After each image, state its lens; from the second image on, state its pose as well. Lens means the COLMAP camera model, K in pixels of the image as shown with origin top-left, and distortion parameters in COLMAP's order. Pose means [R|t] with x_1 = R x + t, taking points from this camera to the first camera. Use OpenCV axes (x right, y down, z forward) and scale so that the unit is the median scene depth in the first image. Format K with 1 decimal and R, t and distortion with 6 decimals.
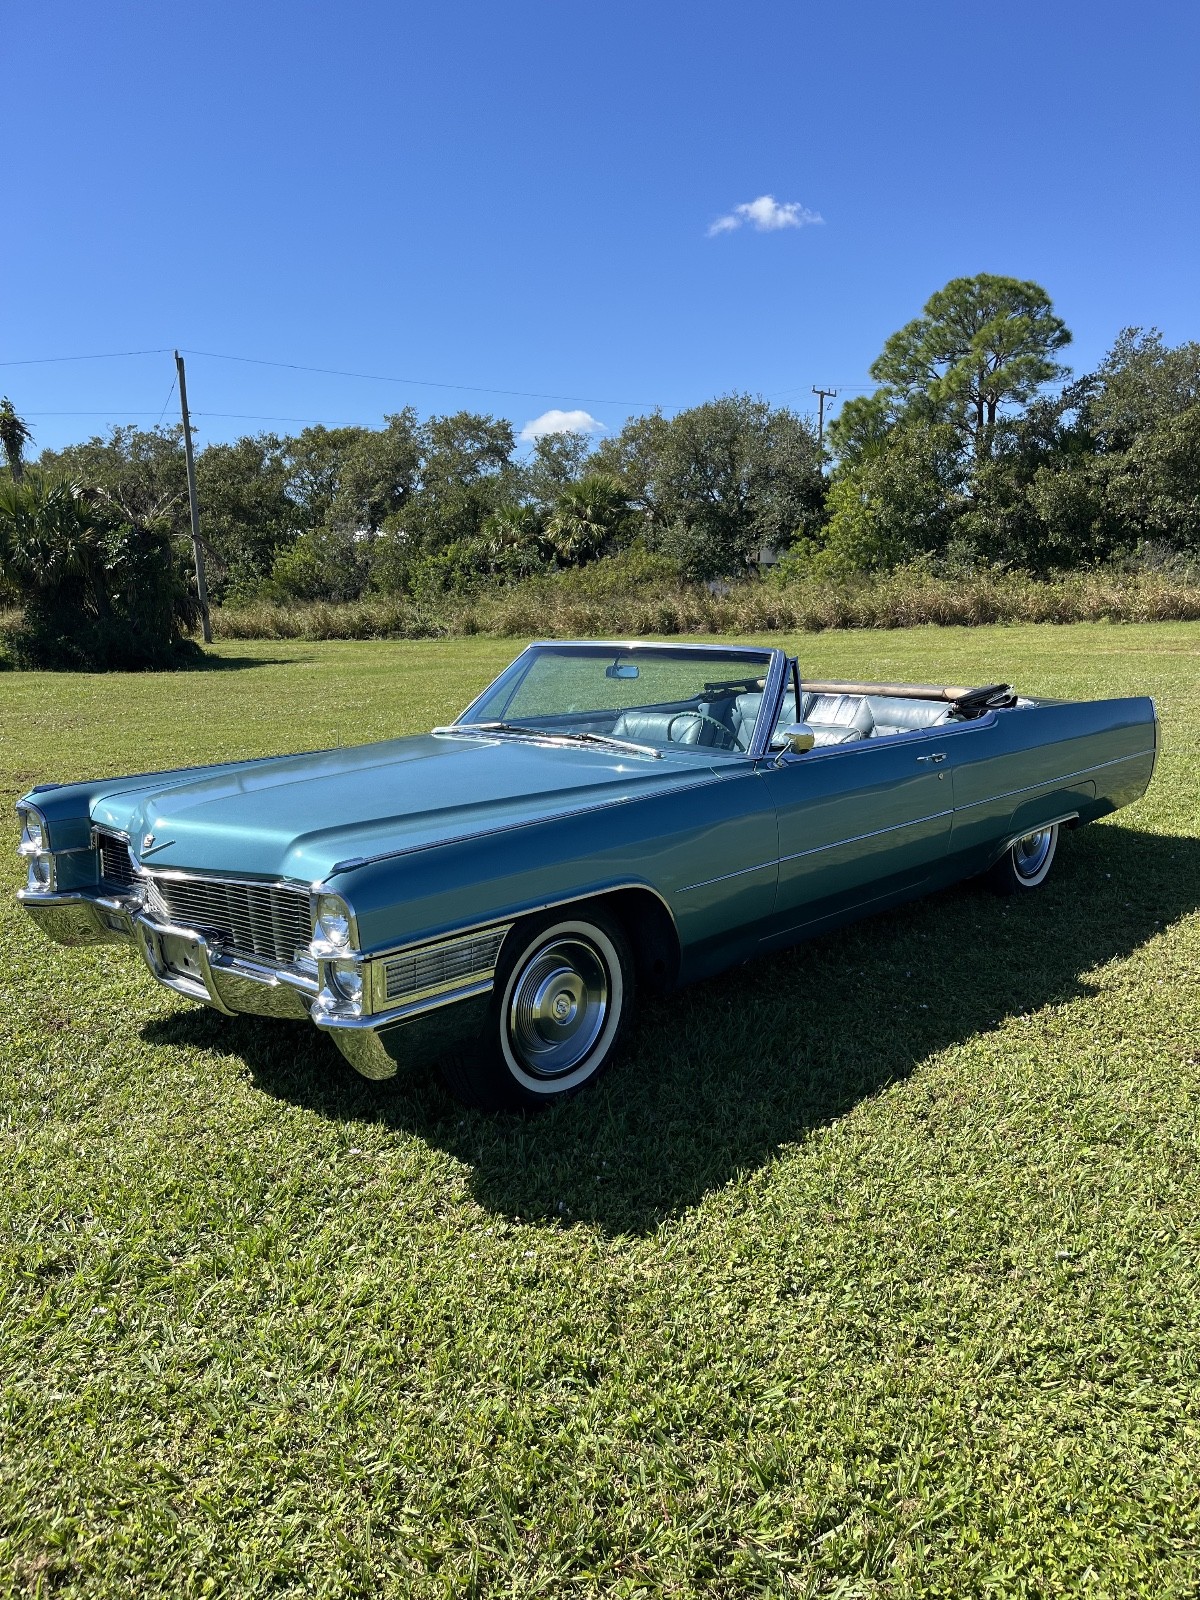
lens RADIAL K [[1224.0, 0, 597.7], [0, 1224.0, 798.7], [0, 0, 1]] dist [0.056019, -0.075325]
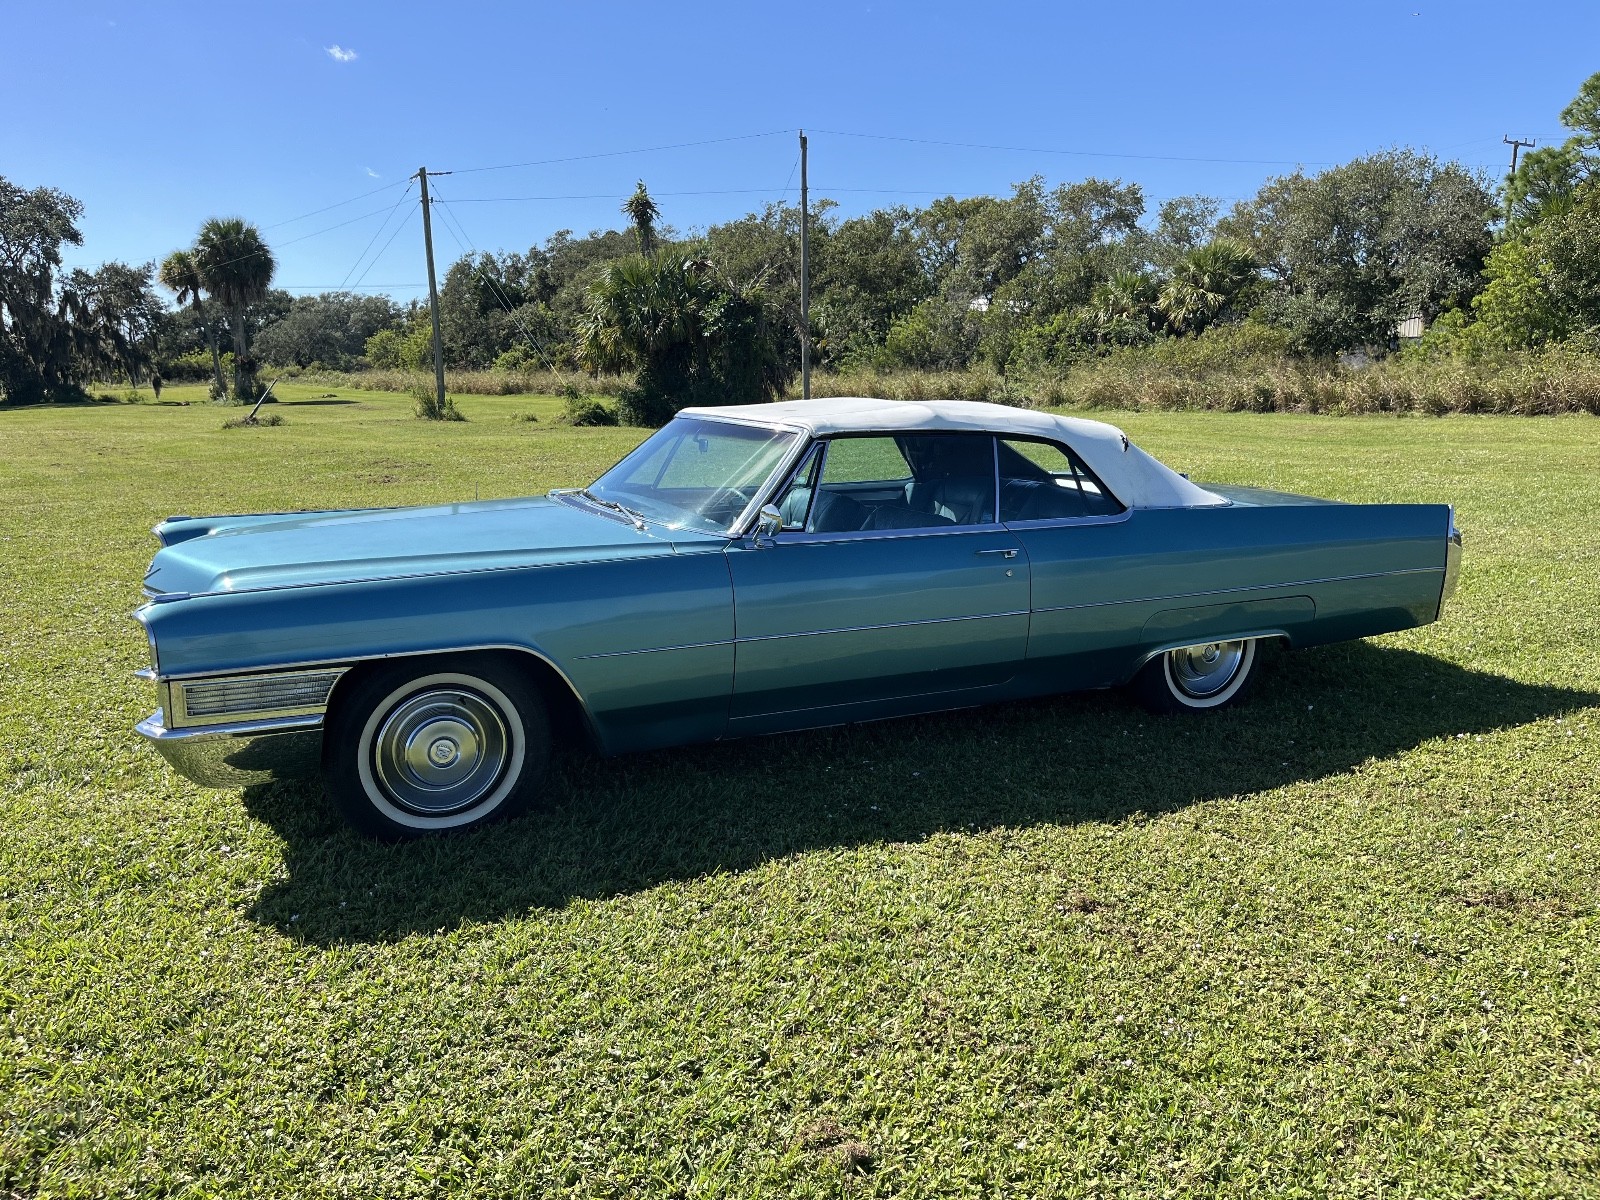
lens RADIAL K [[1224.0, 0, 788.7], [0, 1224.0, 572.9], [0, 0, 1]] dist [0.056019, -0.075325]
pose [[0.934268, 0.081332, -0.347171, 0.046157], [-0.079839, 0.996634, 0.018627, -0.002305], [0.347517, 0.010315, 0.937617, 0.007058]]
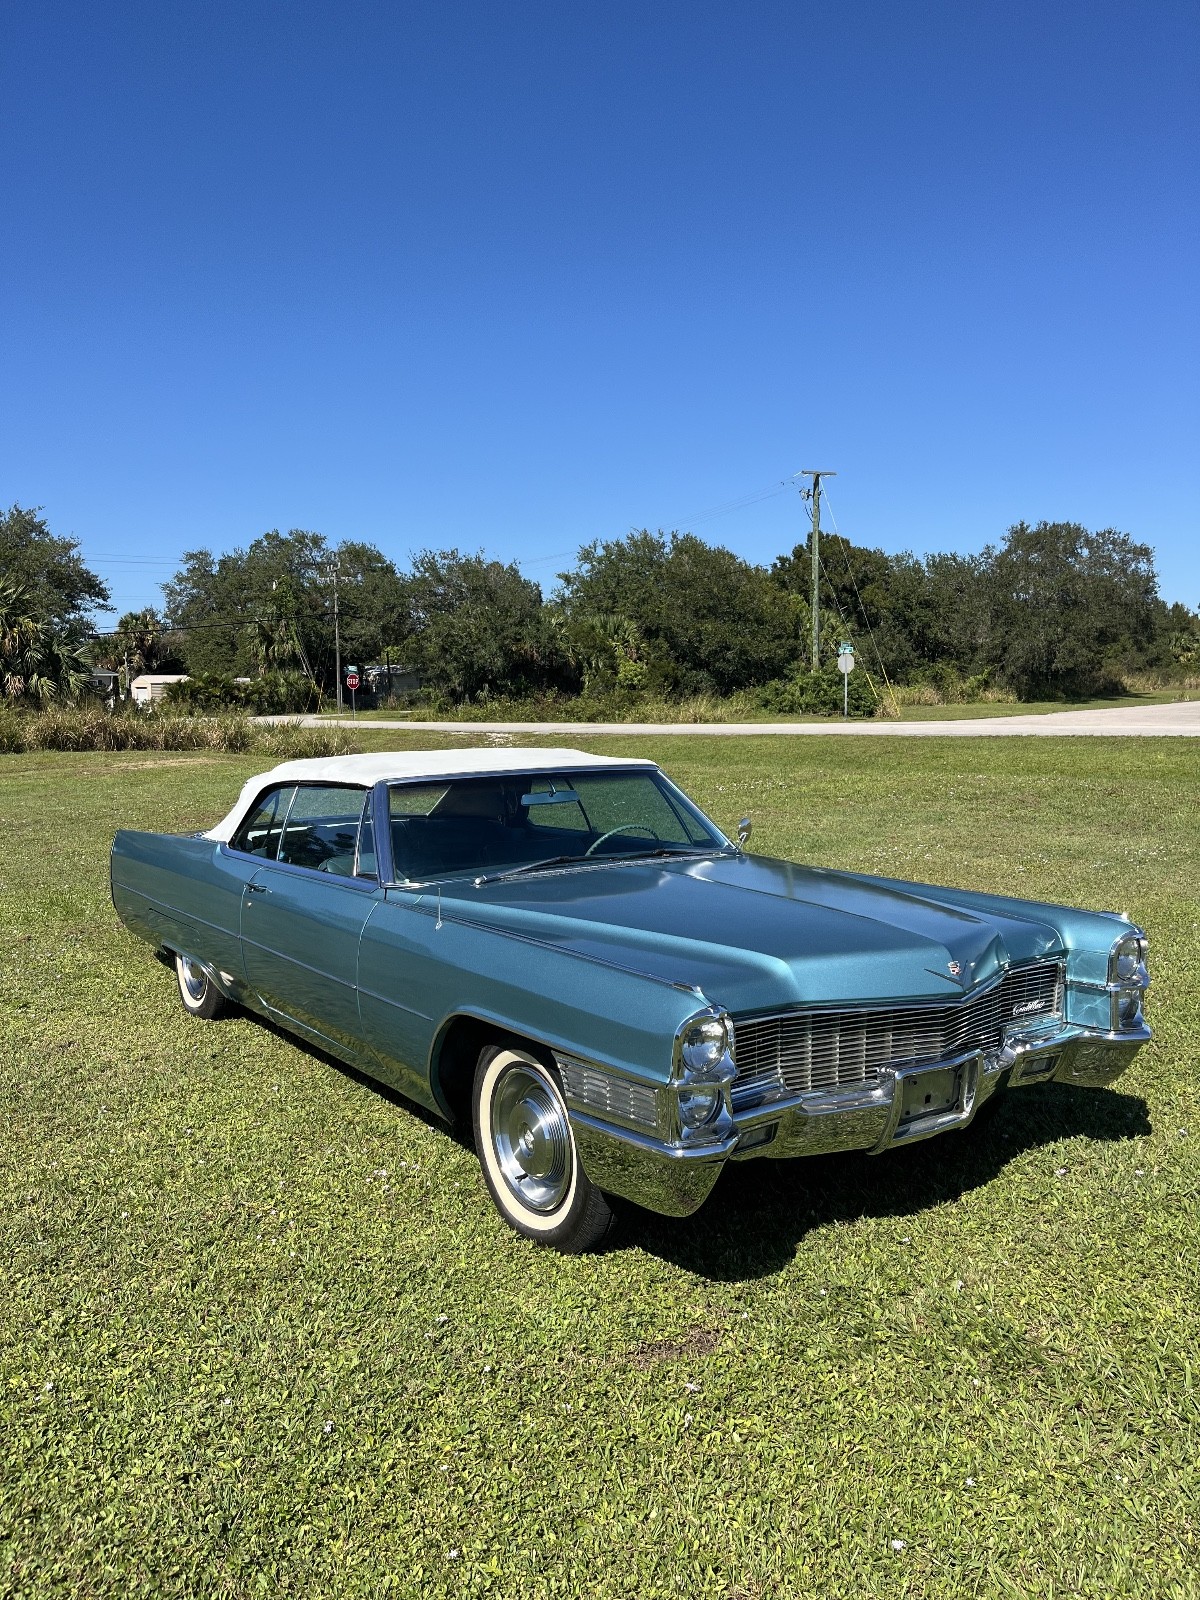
lens RADIAL K [[1224.0, 0, 592.6], [0, 1224.0, 801.8], [0, 0, 1]] dist [0.056019, -0.075325]
pose [[0.202607, -0.060147, 0.977411, -0.099087], [0.177976, 0.983751, 0.023645, -0.012086], [-0.962951, 0.169165, 0.210019, 0.077799]]
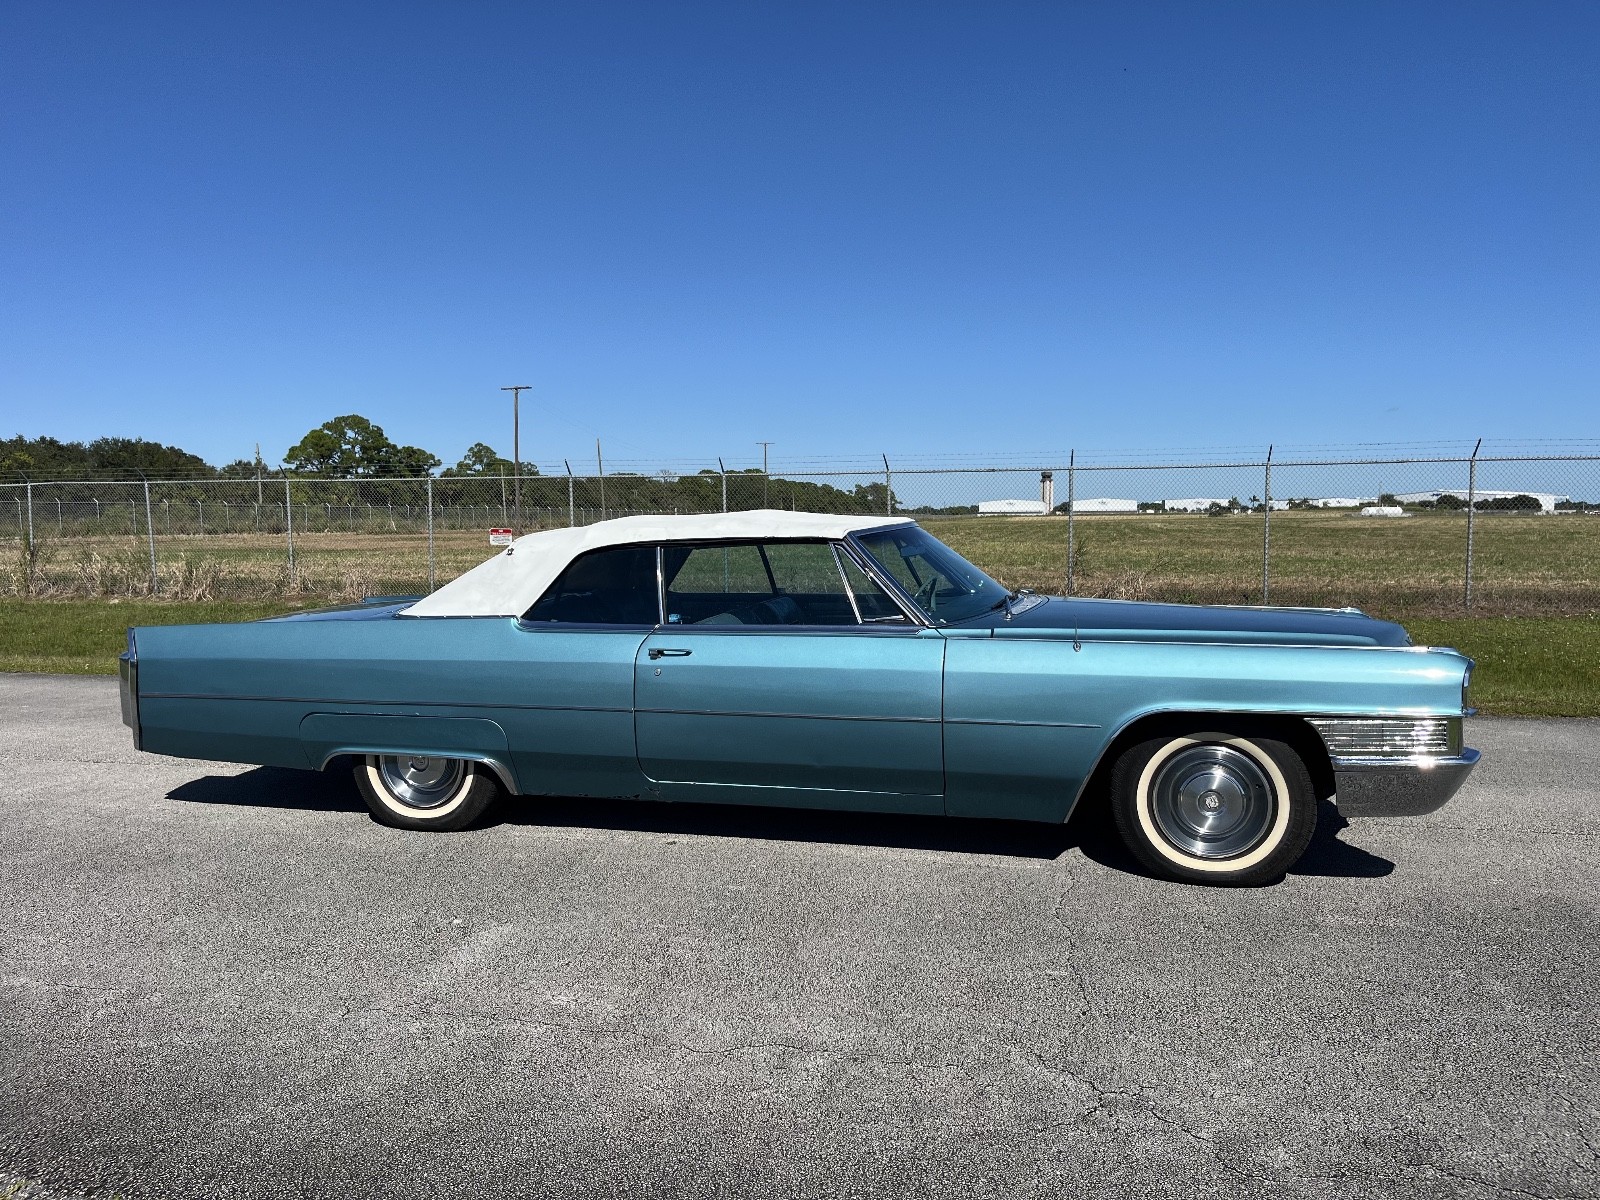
lens RADIAL K [[1224.0, 0, 799.6], [0, 1224.0, 613.0], [0, 0, 1]] dist [0.056019, -0.075325]
pose [[-0.479129, -0.056917, 0.875897, -0.093725], [0.167510, 0.973626, 0.154898, -0.024477], [-0.861612, 0.220938, -0.456958, 0.166303]]
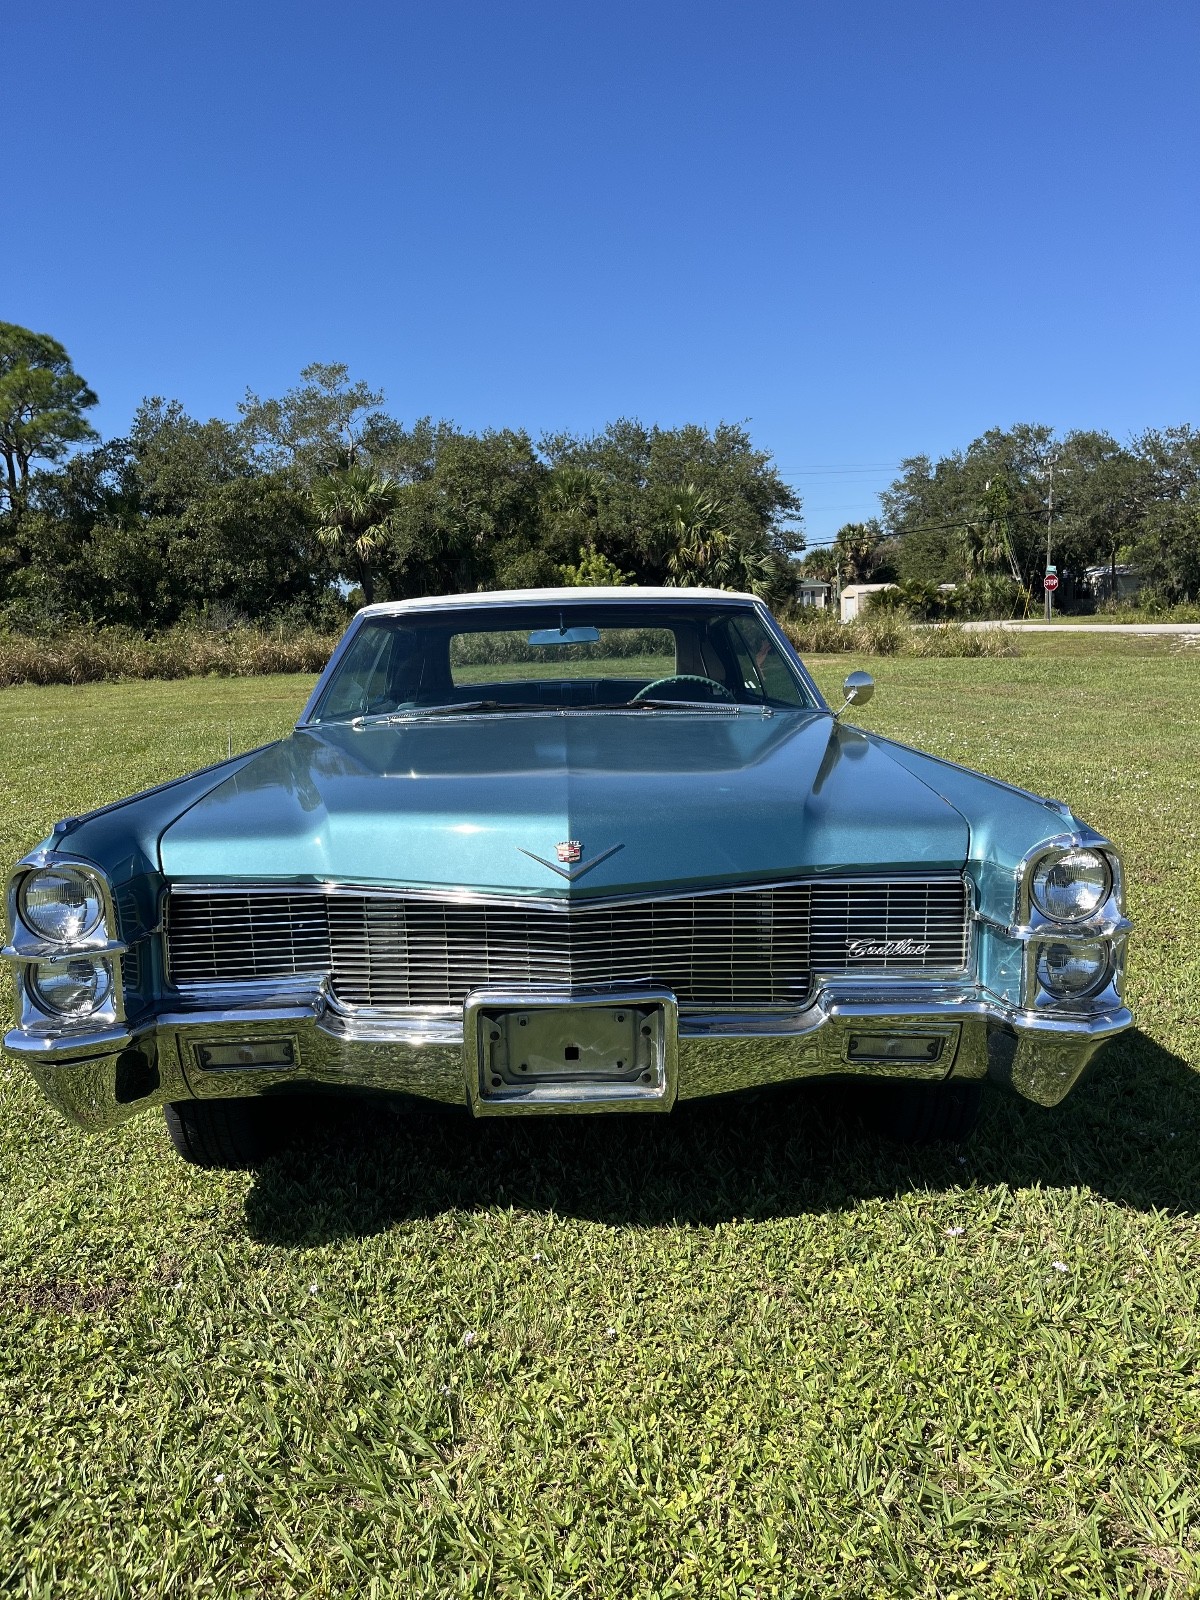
lens RADIAL K [[1224.0, 0, 599.3], [0, 1224.0, 801.4], [0, 0, 1]] dist [0.056019, -0.075325]
pose [[0.708269, -0.094091, 0.699644, -0.056470], [0.132037, 0.991245, -0.000357, 0.000943], [-0.693485, 0.092632, 0.714492, 0.042325]]
